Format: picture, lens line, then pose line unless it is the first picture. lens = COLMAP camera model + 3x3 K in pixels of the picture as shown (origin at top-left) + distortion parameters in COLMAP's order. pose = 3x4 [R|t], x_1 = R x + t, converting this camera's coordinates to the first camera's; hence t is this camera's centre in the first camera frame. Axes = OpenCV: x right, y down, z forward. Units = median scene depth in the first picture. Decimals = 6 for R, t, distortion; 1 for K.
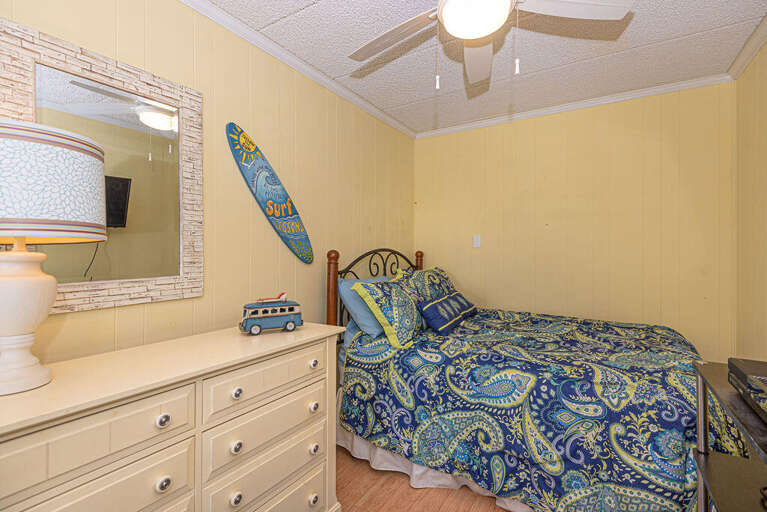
lens RADIAL K [[348.2, 0, 380.0], [0, 348.2, 252.7], [0, 0, 1]] dist [0.032635, -0.022033]
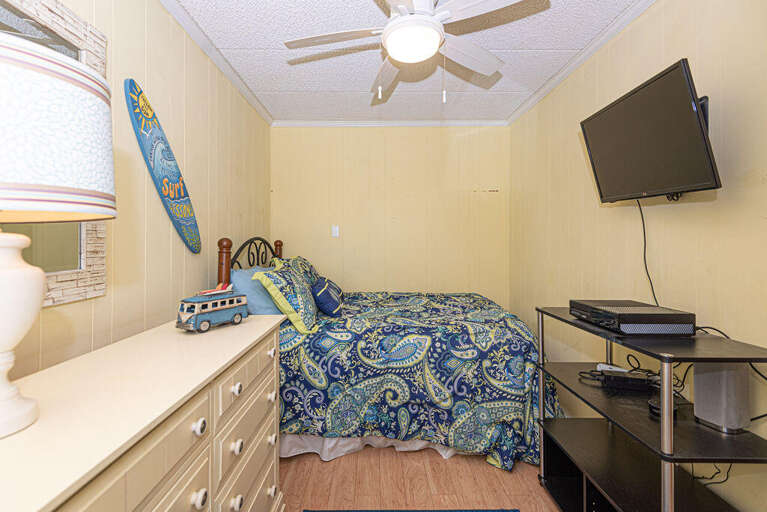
lens RADIAL K [[355.6, 0, 367.1], [0, 355.6, 243.9], [0, 0, 1]] dist [0.033309, -0.023358]
pose [[0.854751, -0.003593, 0.519025, -0.382158], [0.003197, 0.999994, 0.001657, 0.009641], [-0.519028, 0.000243, 0.854757, 0.008637]]
